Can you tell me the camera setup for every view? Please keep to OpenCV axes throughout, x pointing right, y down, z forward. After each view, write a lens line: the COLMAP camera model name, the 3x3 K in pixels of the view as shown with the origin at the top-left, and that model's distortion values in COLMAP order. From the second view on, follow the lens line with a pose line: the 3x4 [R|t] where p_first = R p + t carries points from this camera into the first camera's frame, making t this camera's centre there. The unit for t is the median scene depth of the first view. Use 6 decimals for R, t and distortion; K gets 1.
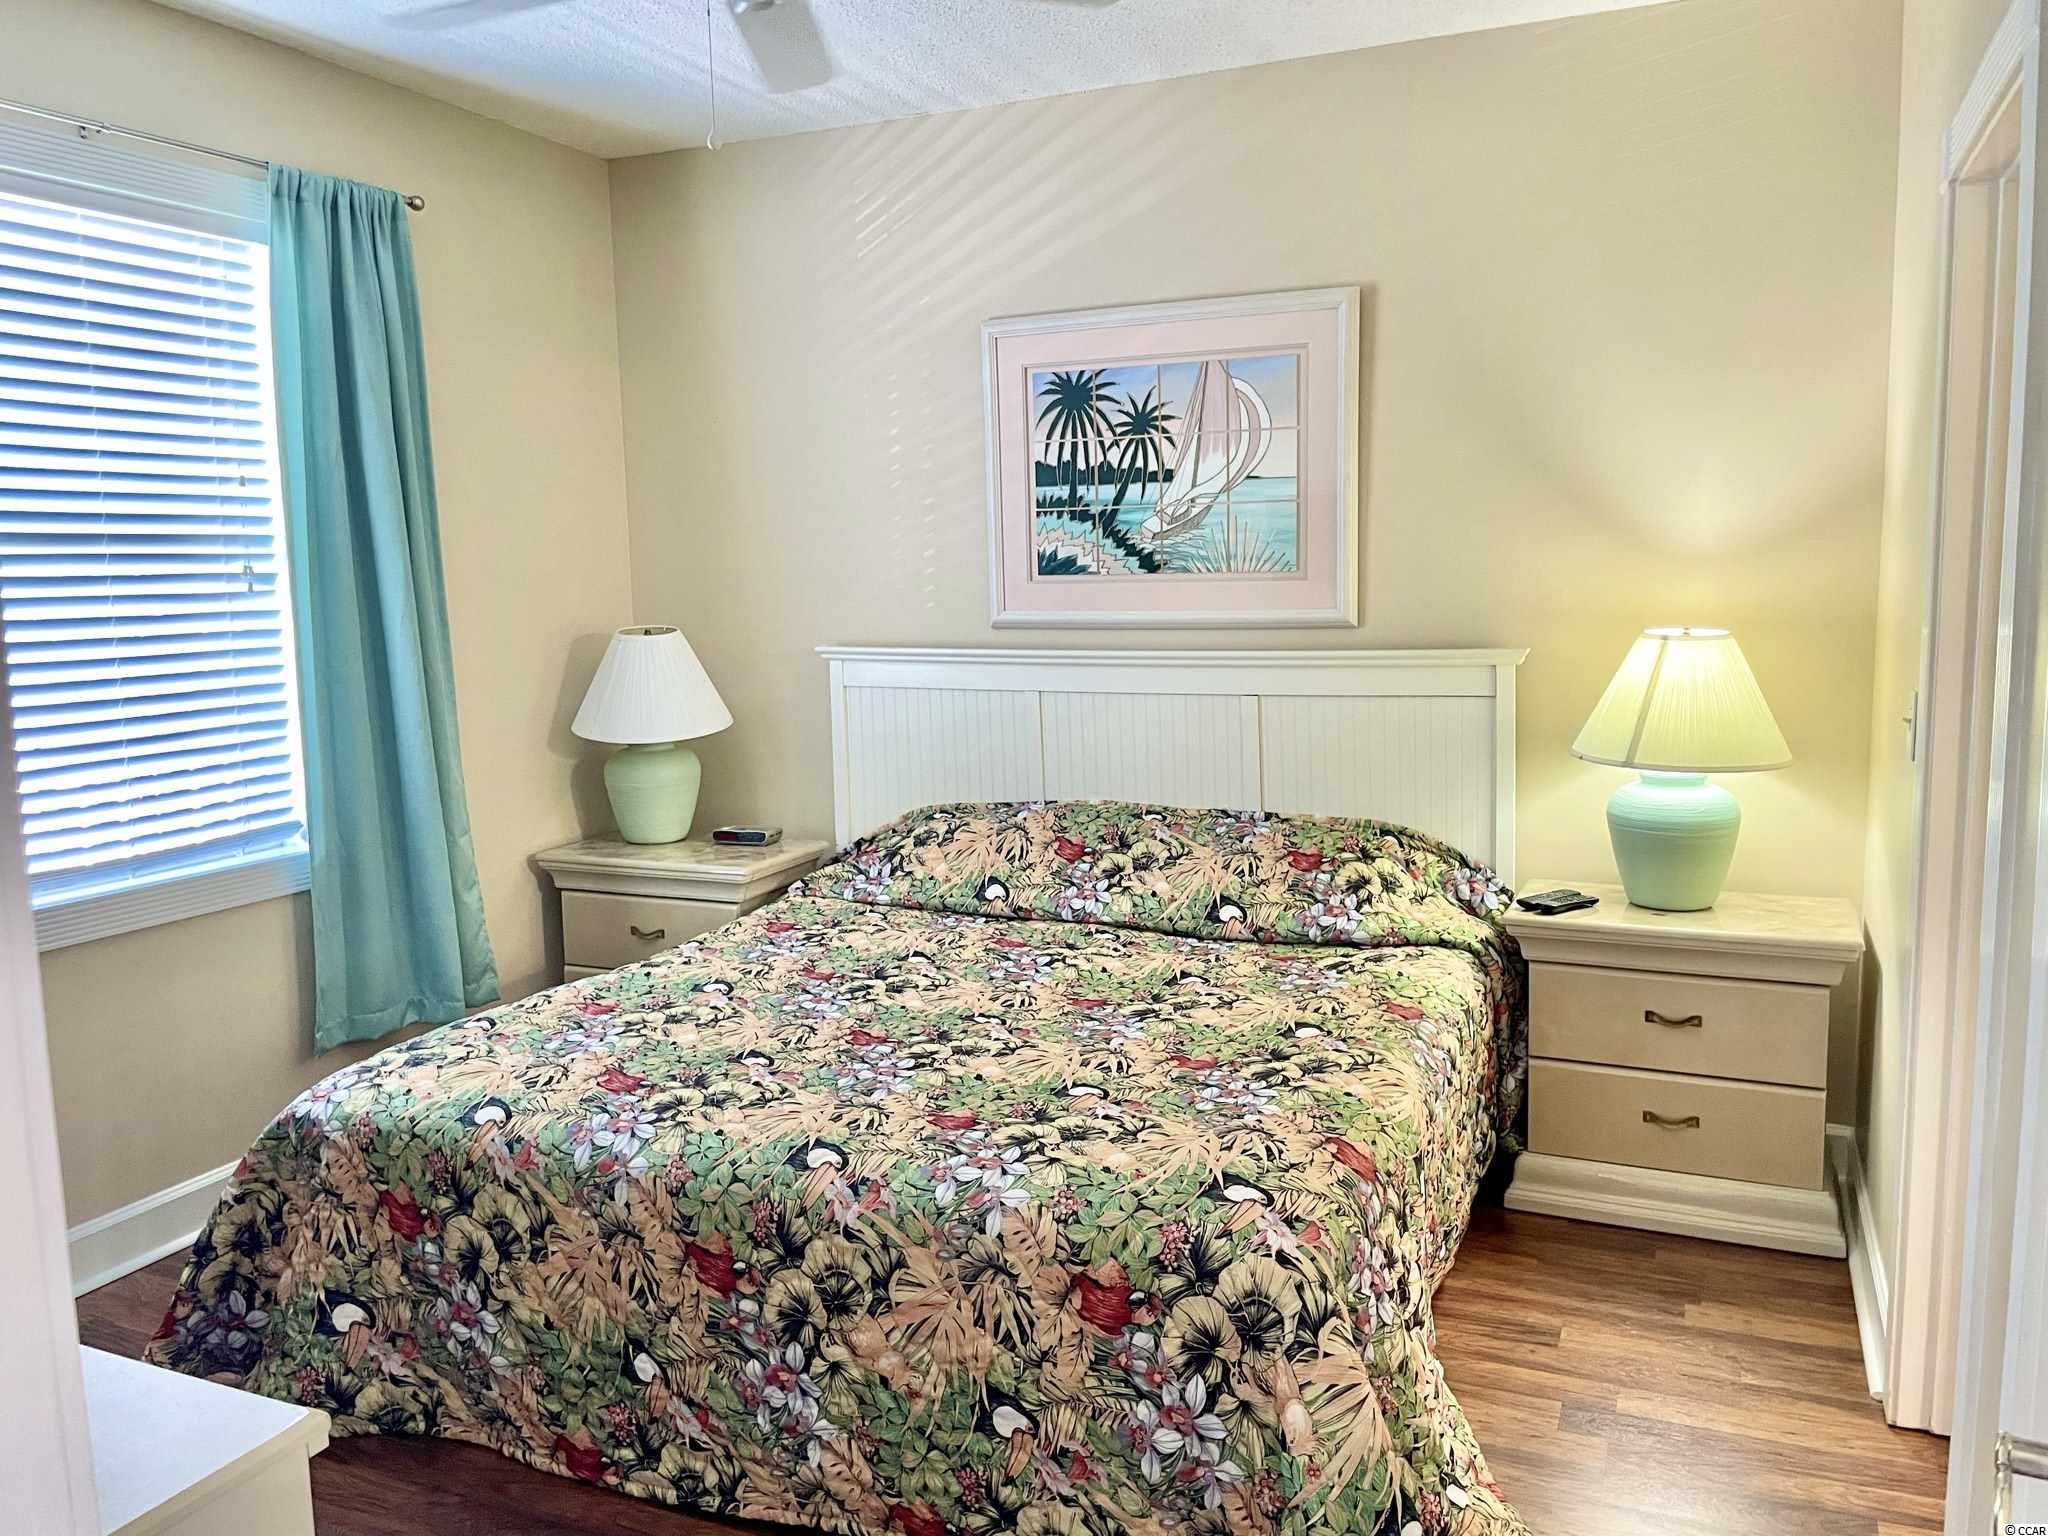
lens RADIAL K [[1550.2, 0, 1026.1], [0, 1550.2, 758.1], [0, 0, 1]] dist [0.061266, -0.082329]
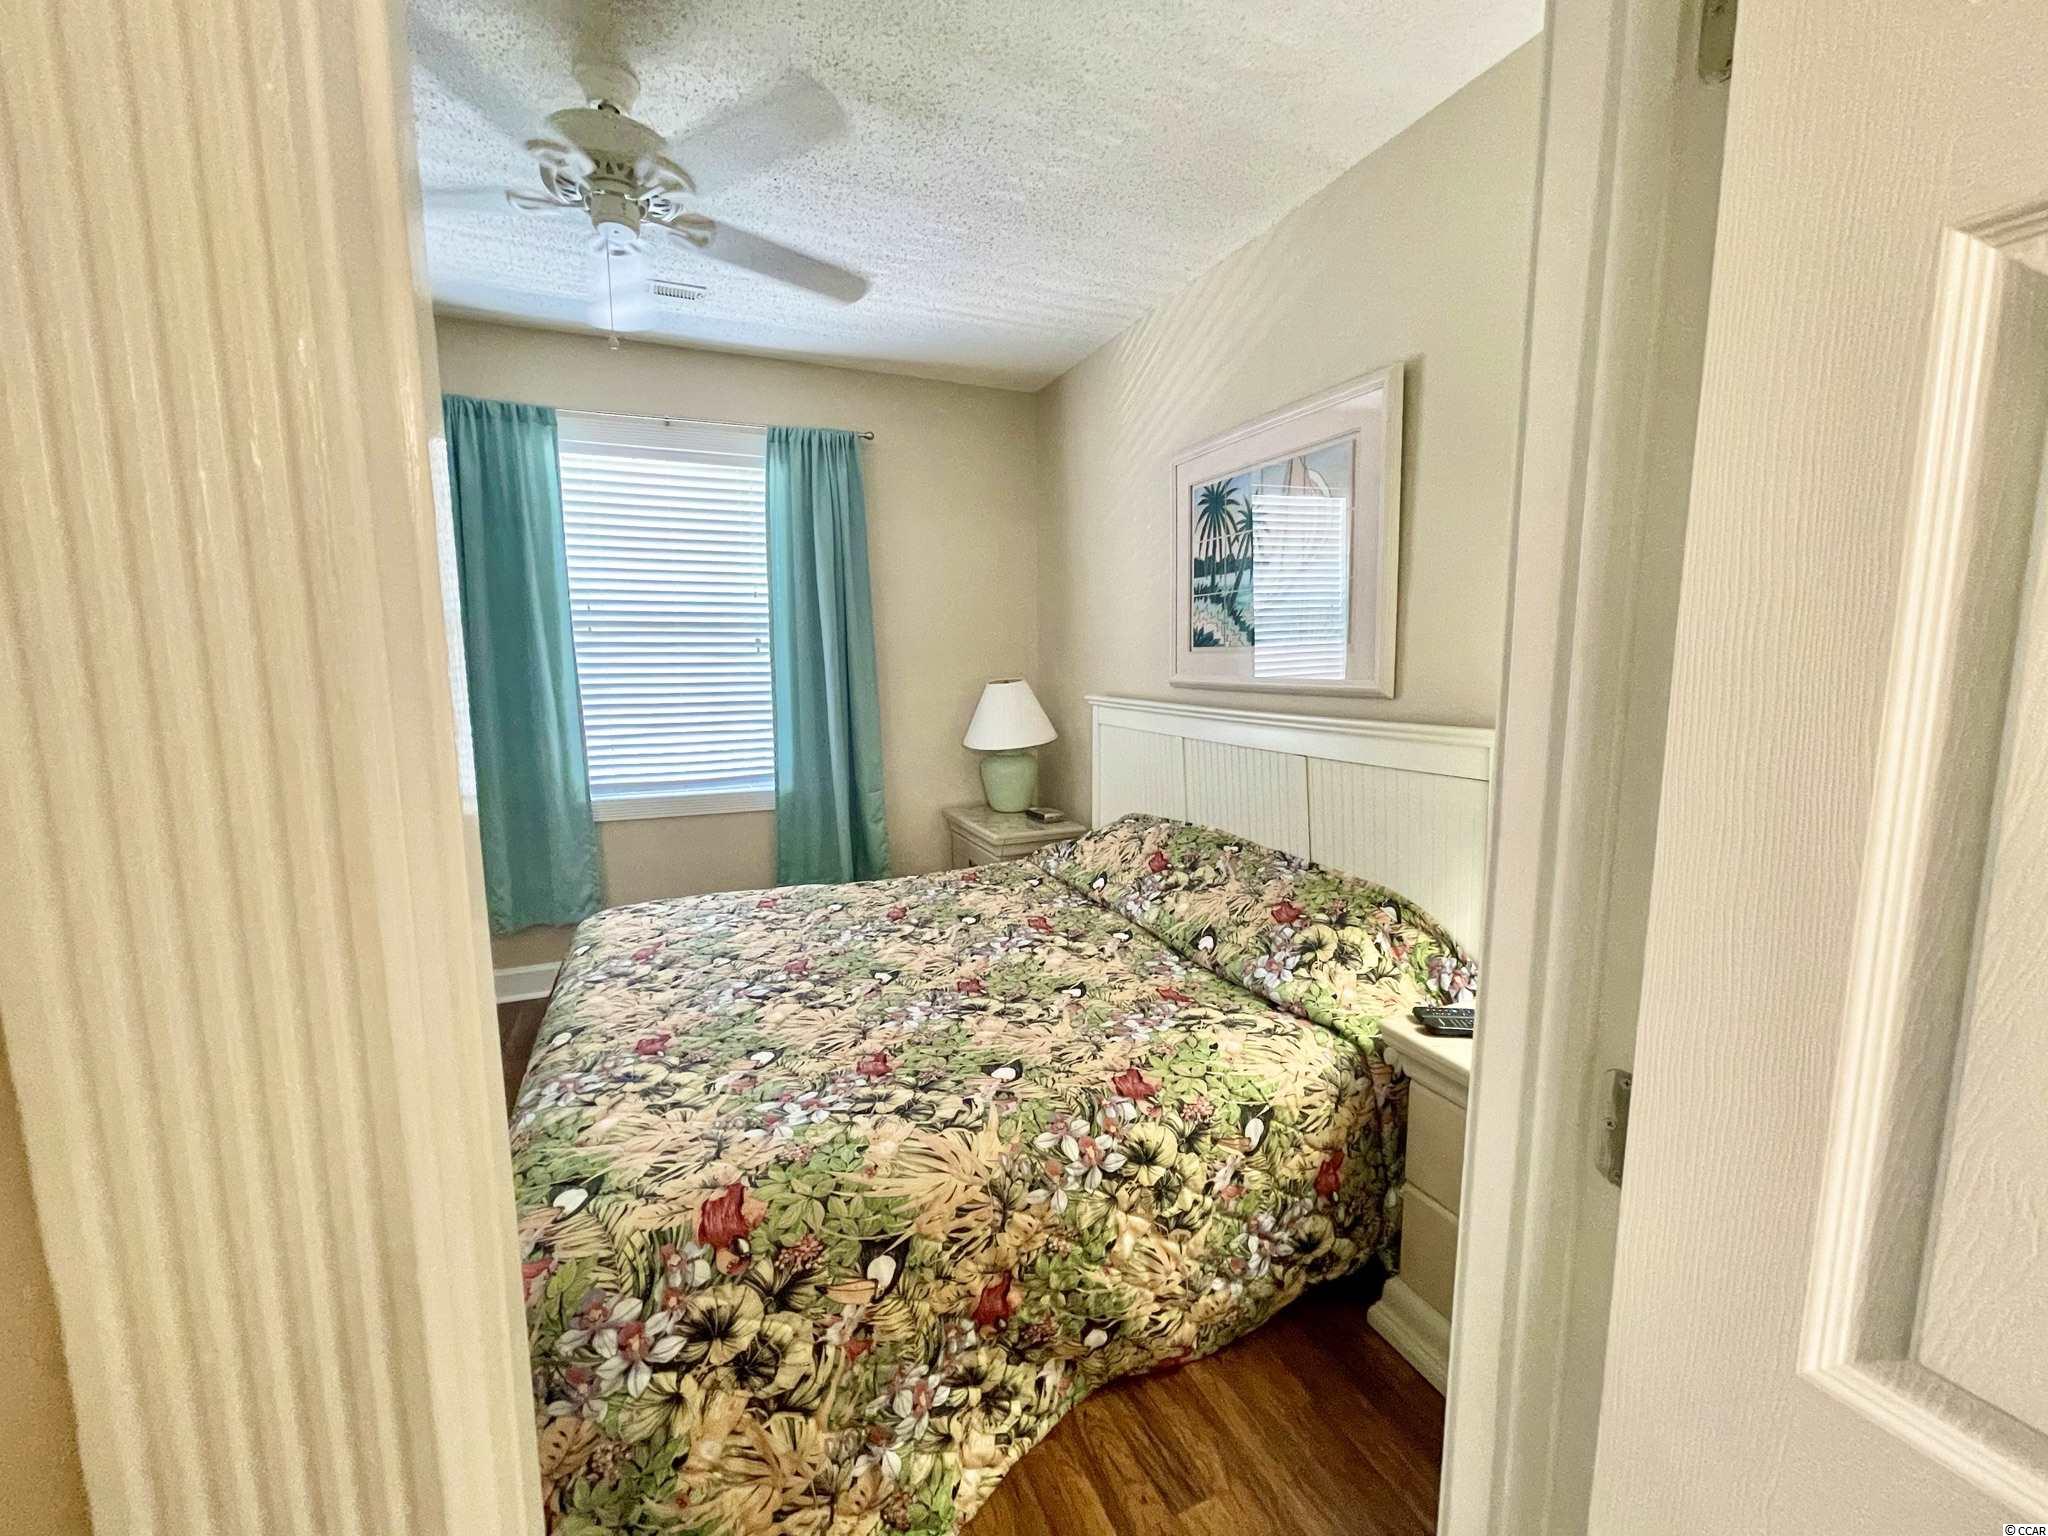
lens RADIAL K [[821.6, 0, 1020.0], [0, 821.6, 765.9], [0, 0, 1]] dist [-0.007952, 0.000092]
pose [[0.728126, 0.104729, -0.677395, 0.409331], [-0.092451, 0.994233, 0.054339, -0.047695], [0.679180, 0.023060, 0.733609, 0.443115]]
